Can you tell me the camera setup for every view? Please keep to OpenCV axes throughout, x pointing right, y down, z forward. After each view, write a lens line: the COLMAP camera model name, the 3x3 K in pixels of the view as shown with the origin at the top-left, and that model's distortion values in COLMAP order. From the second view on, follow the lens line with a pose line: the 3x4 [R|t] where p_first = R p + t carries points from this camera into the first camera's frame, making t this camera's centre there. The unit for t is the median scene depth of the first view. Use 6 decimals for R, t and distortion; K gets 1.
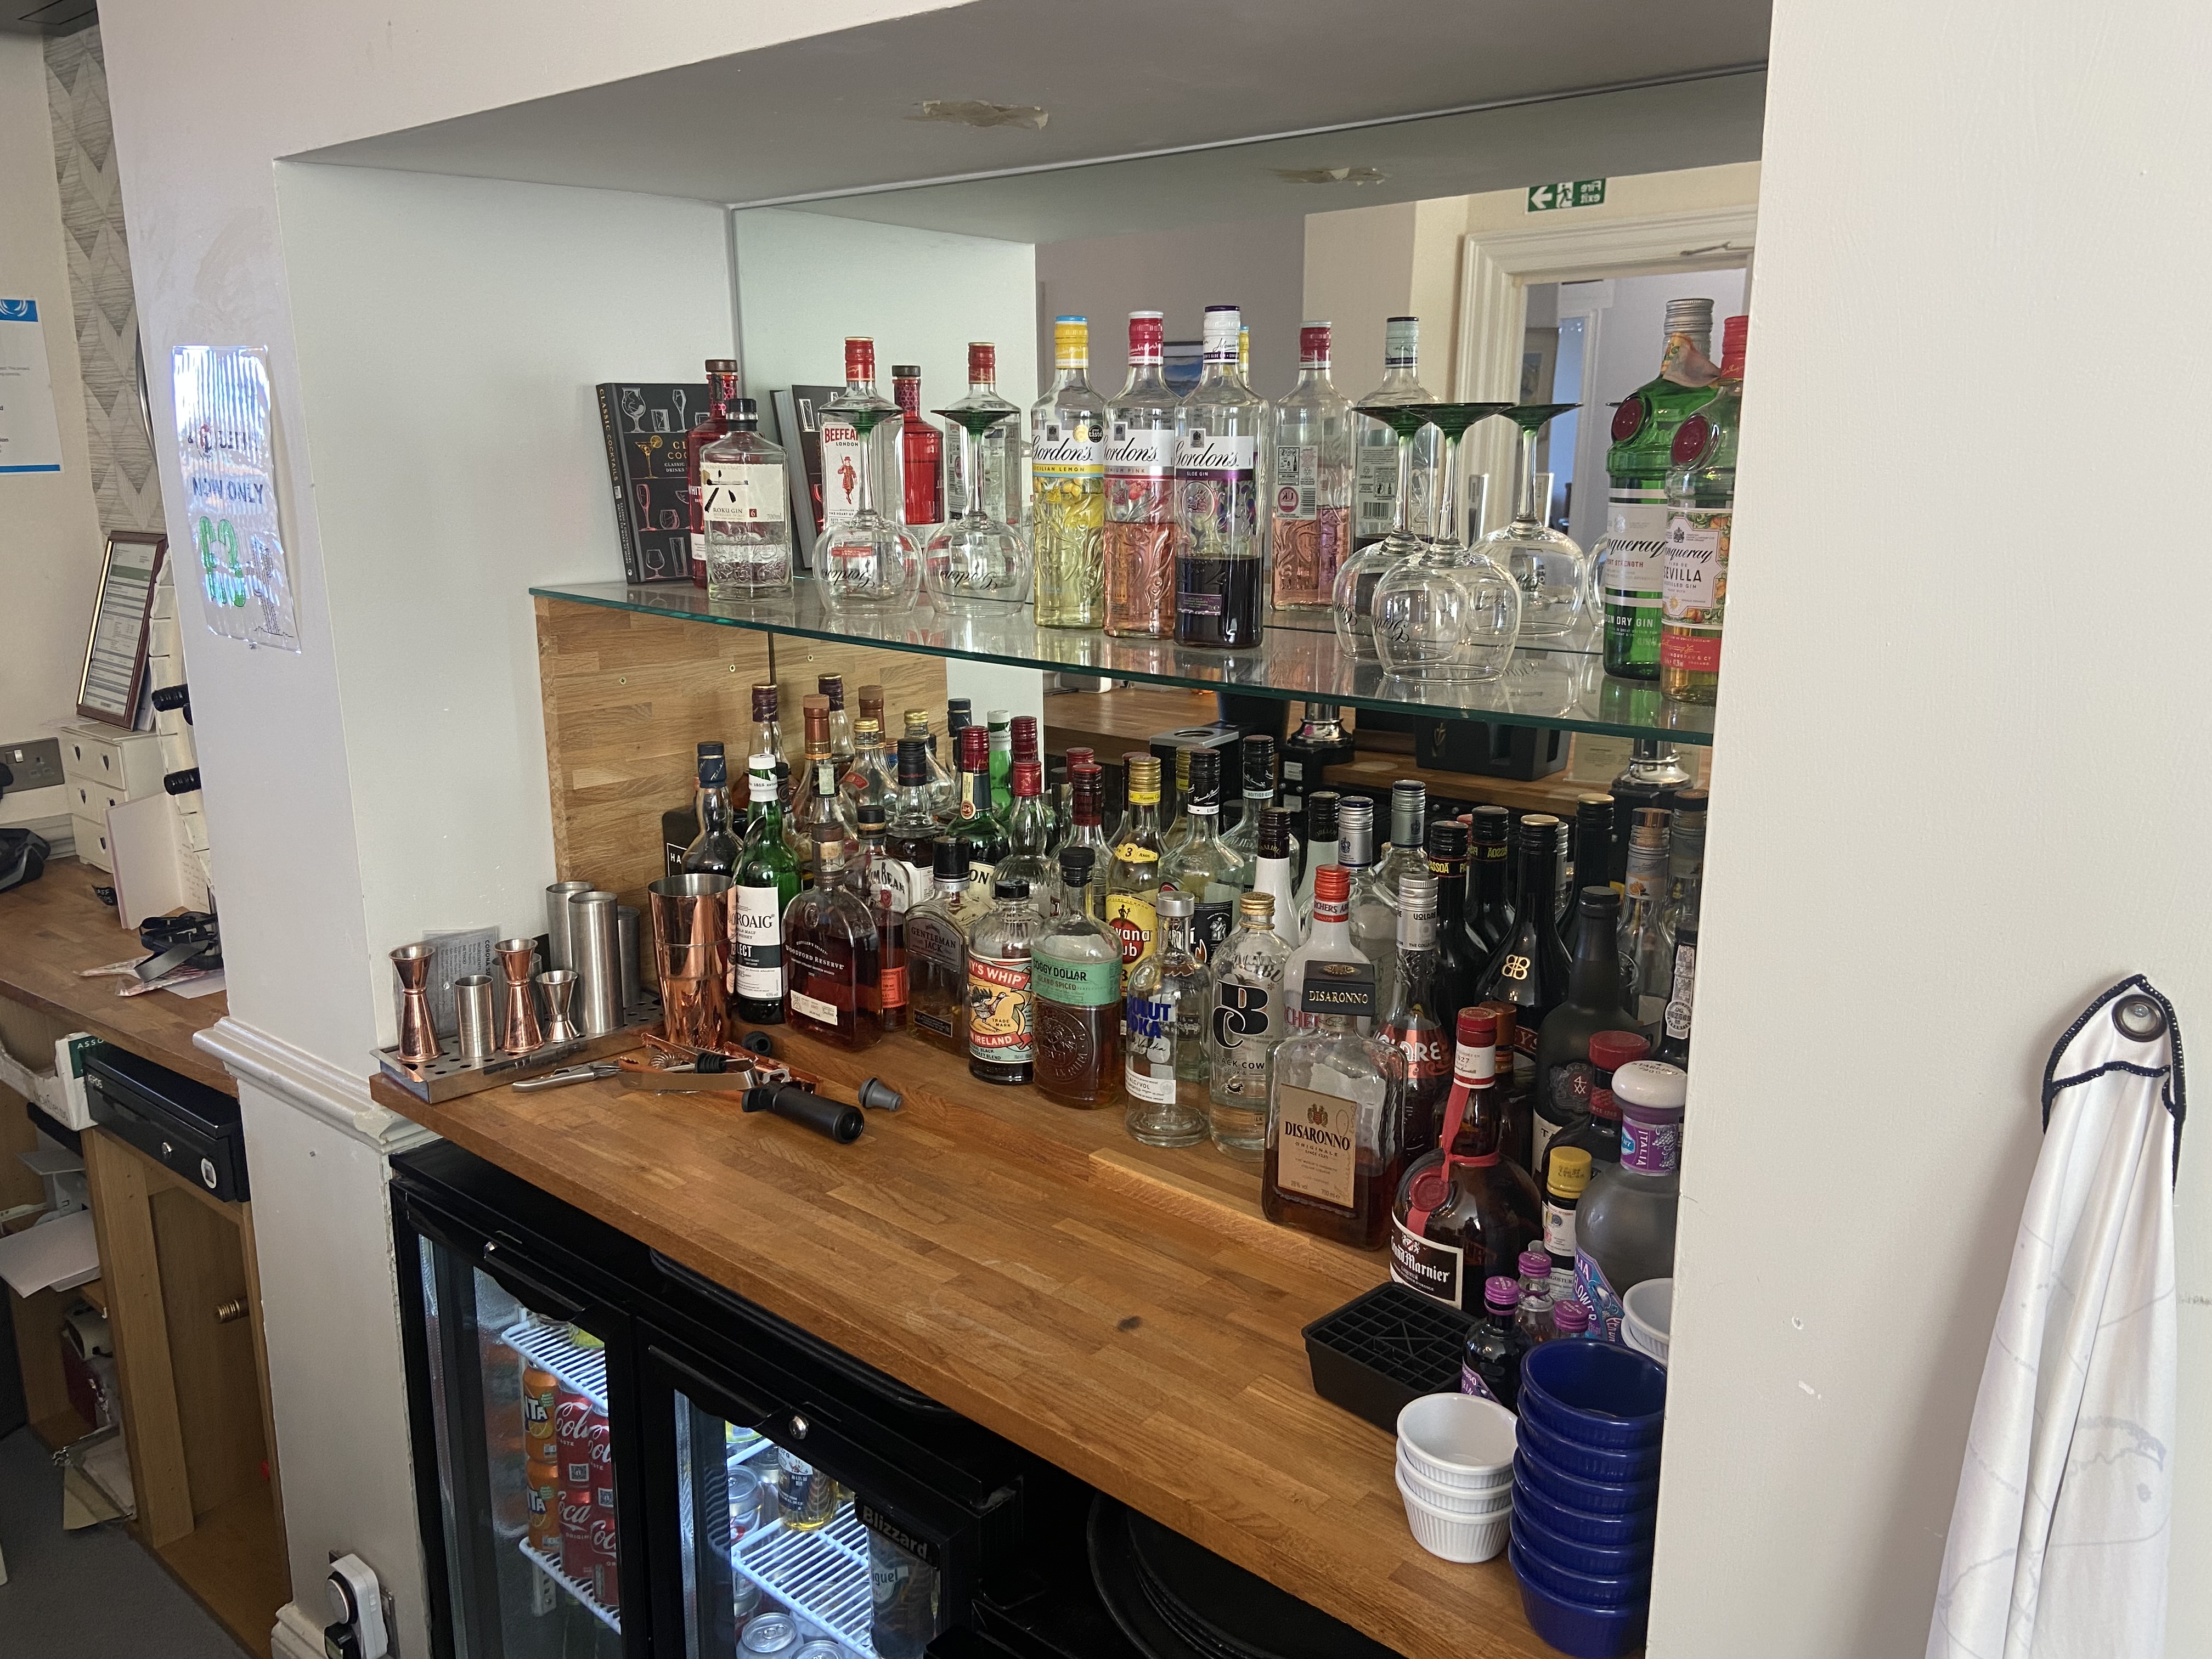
lens RADIAL K [[1663.4, 0, 1106.0], [0, 1663.4, 829.5], [0, 0, 1]] dist [0.003445, 0.005389]
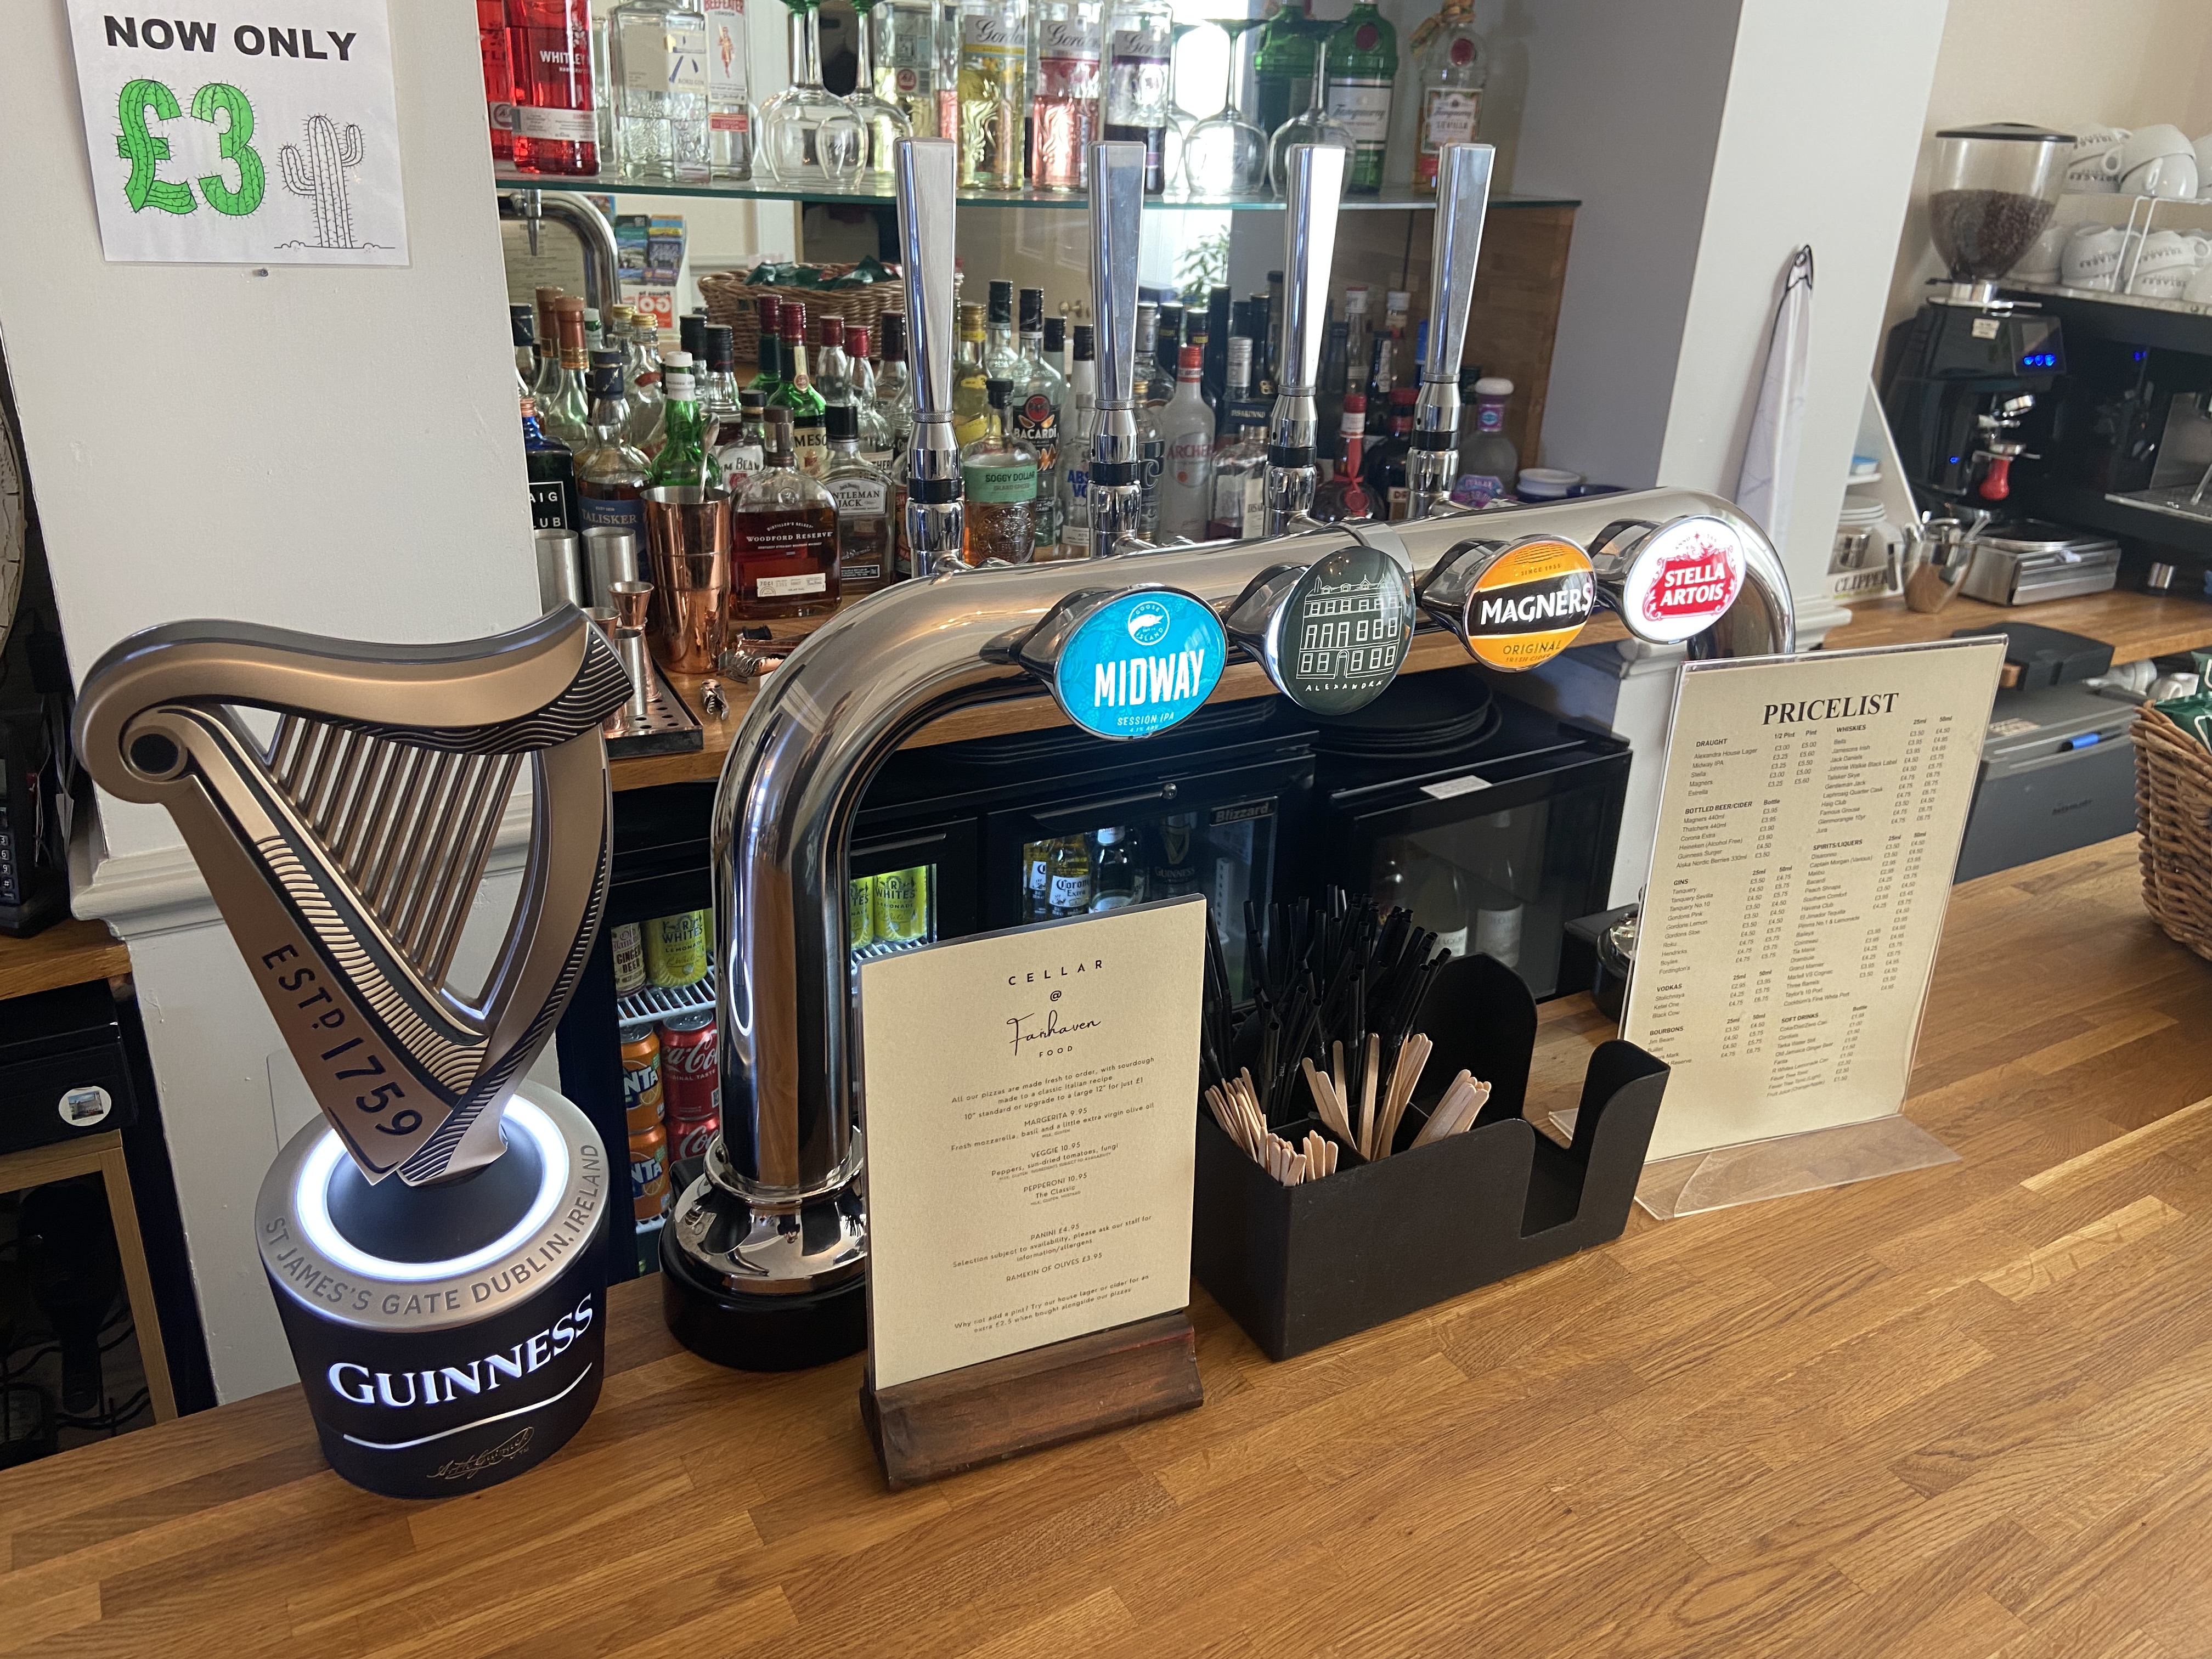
lens RADIAL K [[1667.8, 0, 1091.4], [0, 1667.8, 833.9], [0, 0, 1]] dist [0.102886, -0.135519]
pose [[0.327537, -0.360378, 0.873411, -2.905877], [0.183392, 0.931071, 0.315395, -0.131010], [-0.926869, 0.056873, 0.371051, 1.098933]]
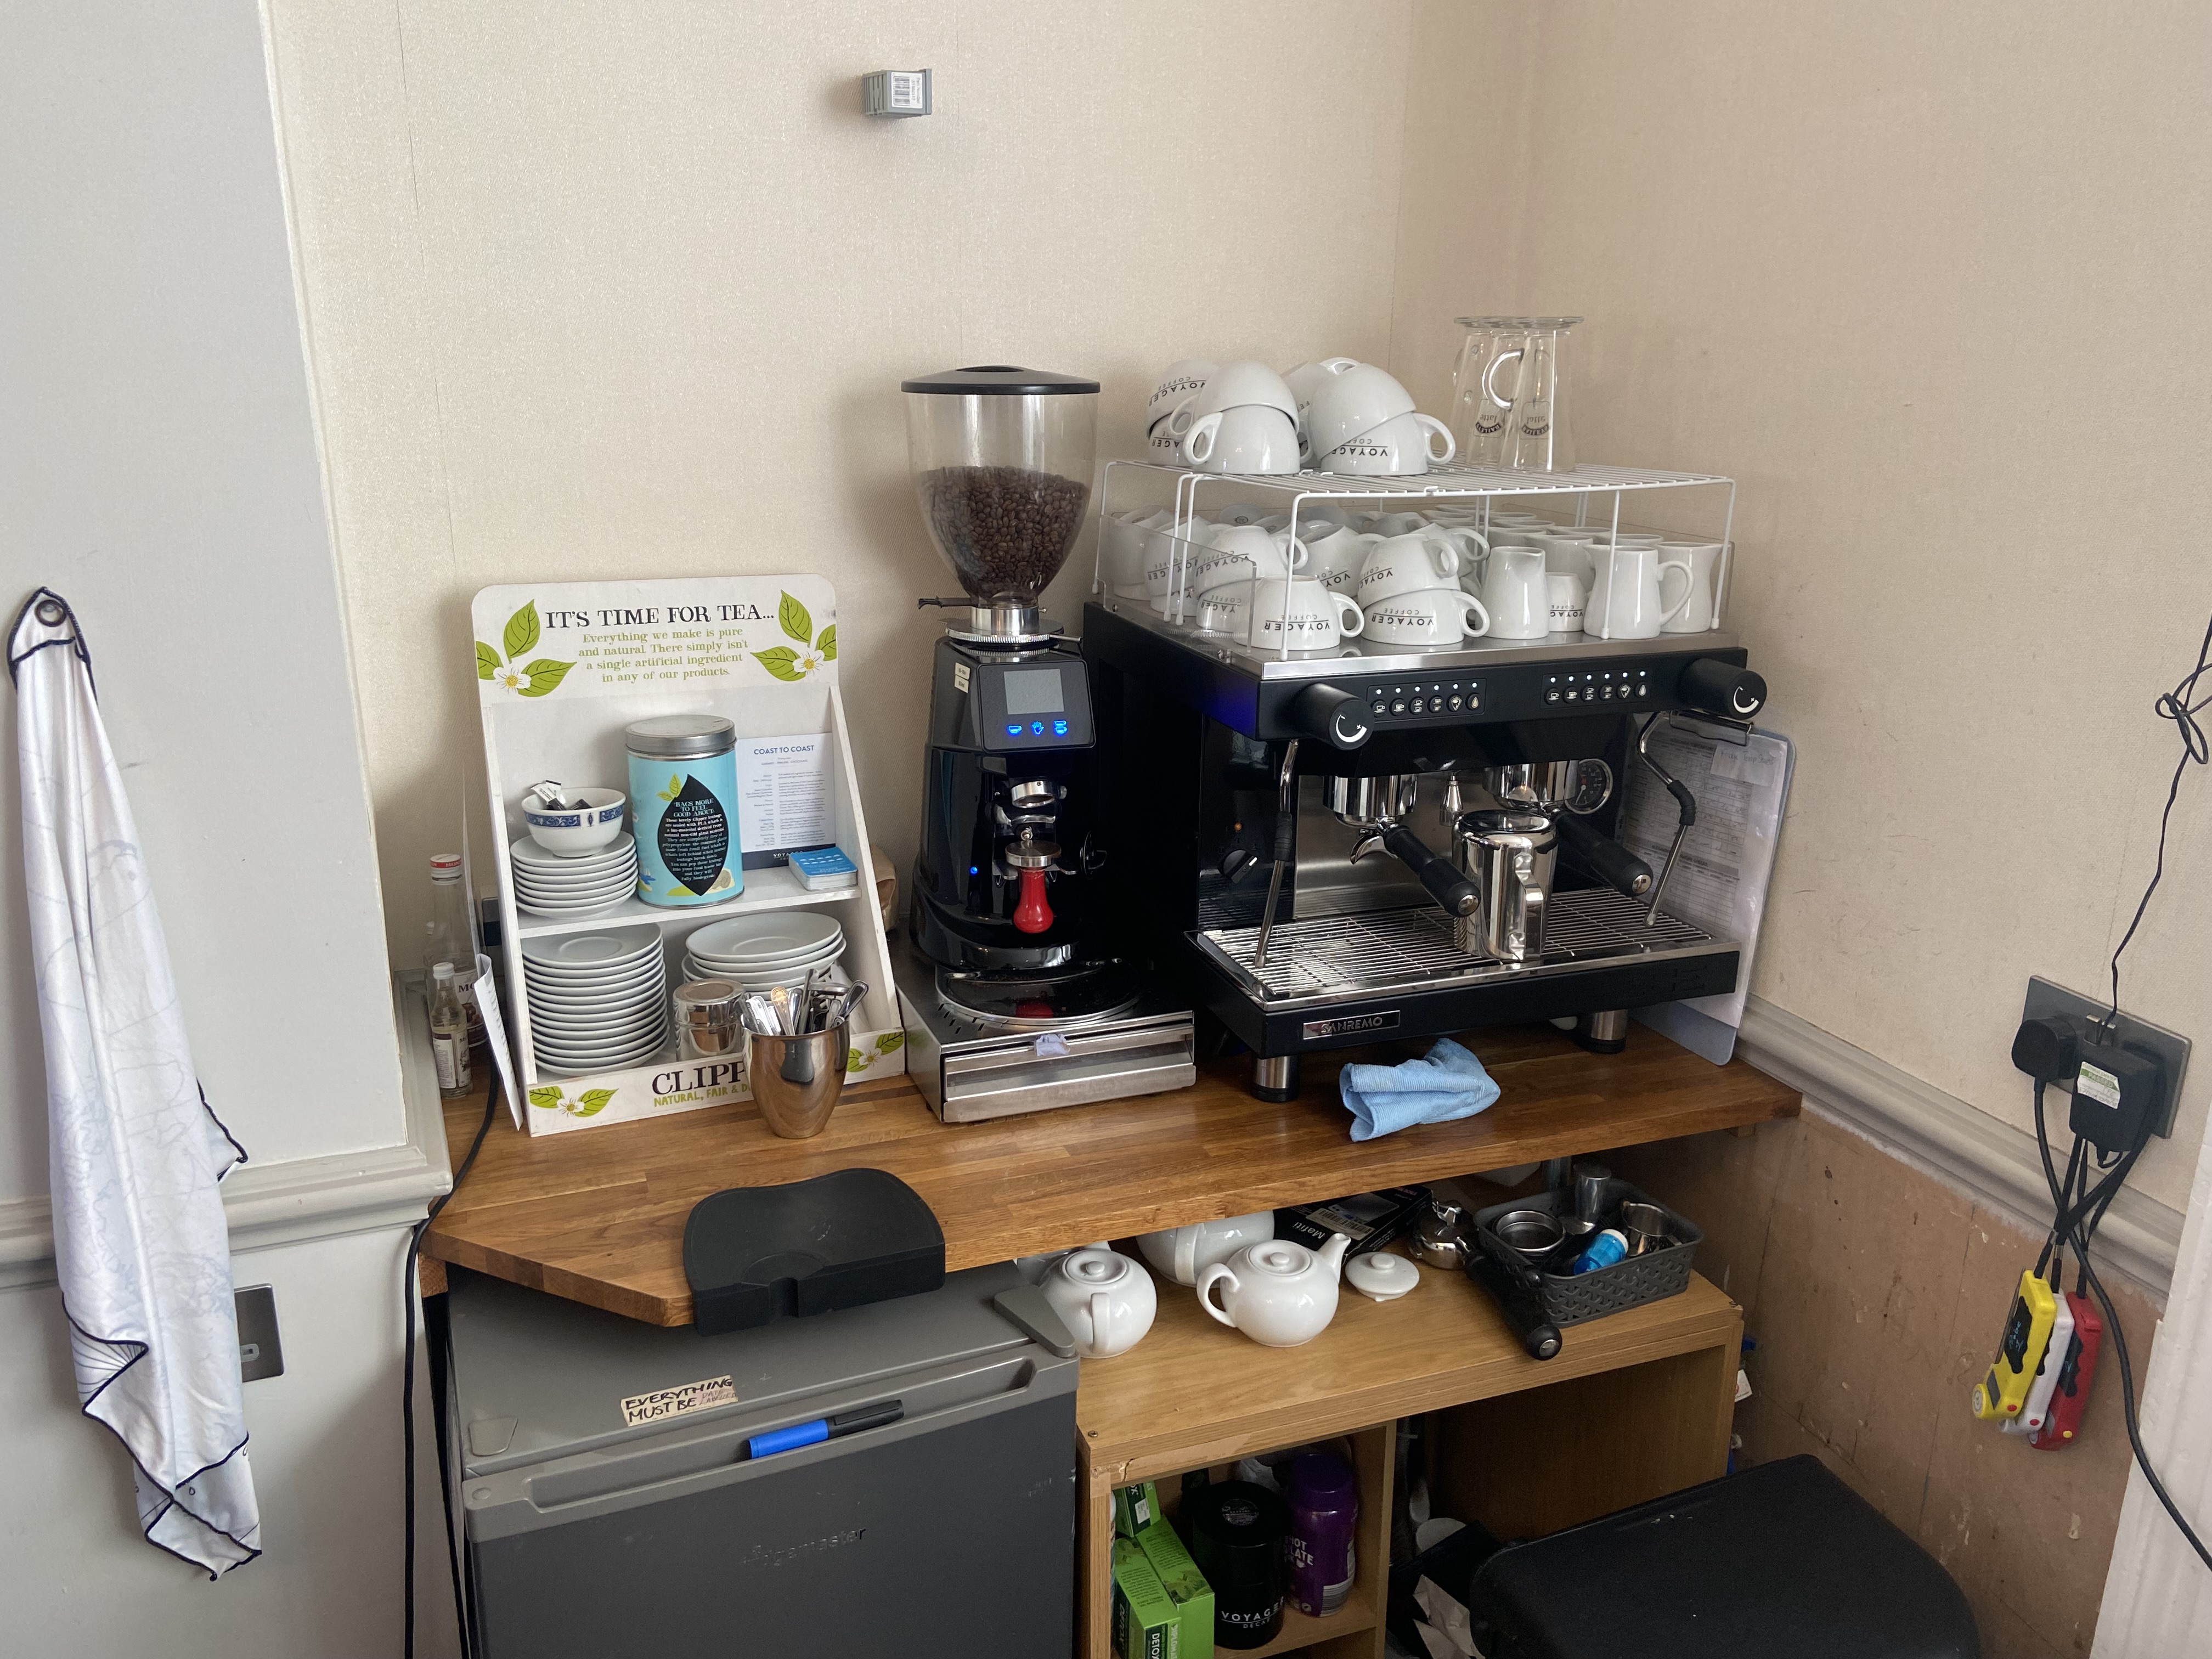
lens RADIAL K [[1667.8, 0, 1091.4], [0, 1667.8, 833.9], [0, 0, 1]] dist [0.102886, -0.135519]
pose [[0.456419, -0.241053, 0.856490, -0.456673], [0.192501, 0.966556, 0.169448, 0.242282], [-0.868692, 0.087536, 0.487558, -0.783569]]
